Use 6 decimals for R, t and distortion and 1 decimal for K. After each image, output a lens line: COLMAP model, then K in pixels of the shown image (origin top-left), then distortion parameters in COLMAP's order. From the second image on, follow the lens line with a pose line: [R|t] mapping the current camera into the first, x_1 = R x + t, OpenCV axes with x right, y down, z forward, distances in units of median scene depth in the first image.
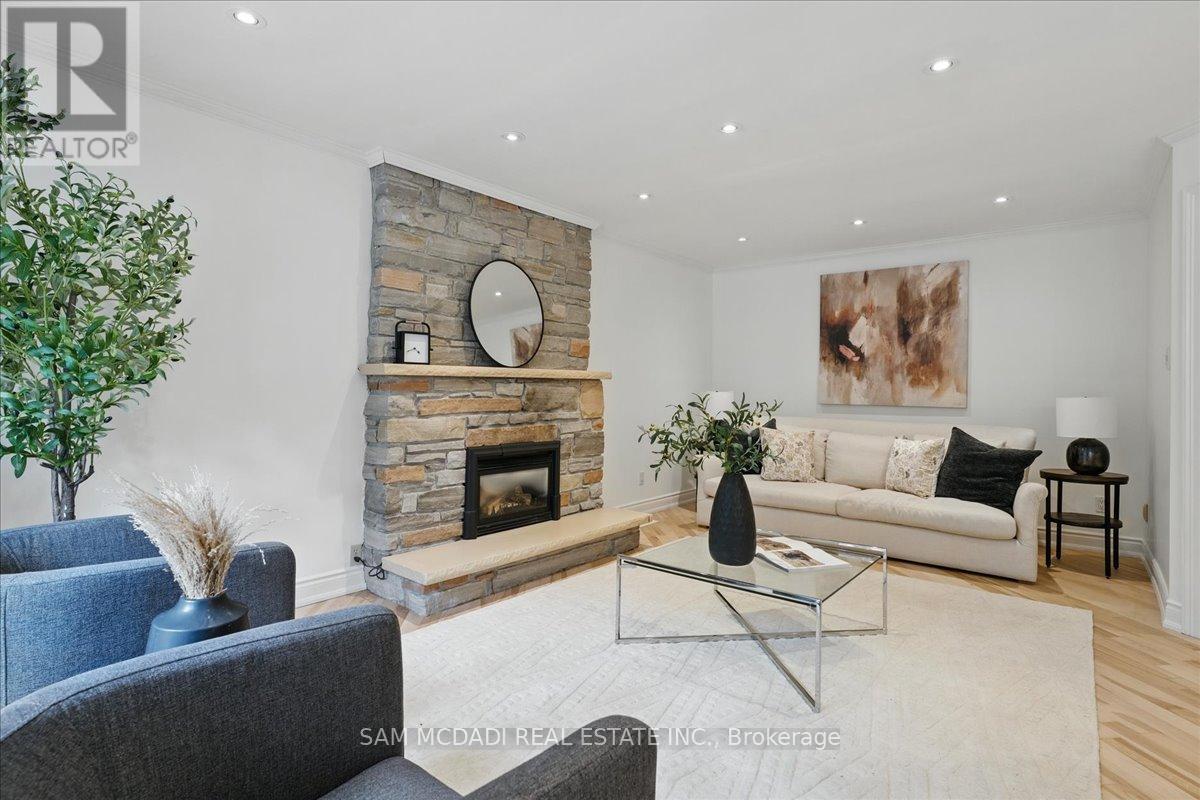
lens RADIAL K [[591.6, 0, 600.0], [0, 591.6, 400.0], [0, 0, 1]] dist [-0.037823, 0.031661]
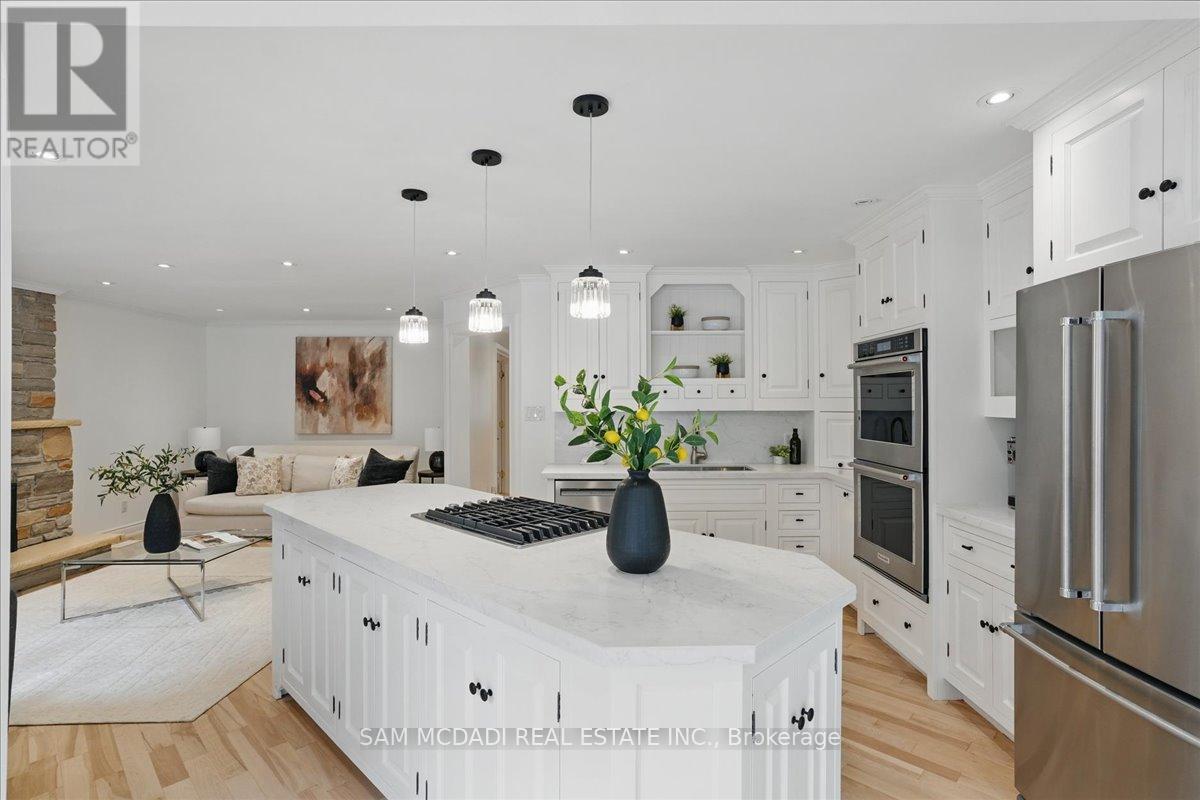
lens RADIAL K [[591.6, 0, 600.0], [0, 591.6, 400.0], [0, 0, 1]] dist [-0.037823, 0.031661]
pose [[0.780361, -0.014112, 0.625170, 0.098596], [0.024472, 0.999669, -0.007980, -0.051932], [-0.624850, 0.021527, 0.780448, -0.569715]]
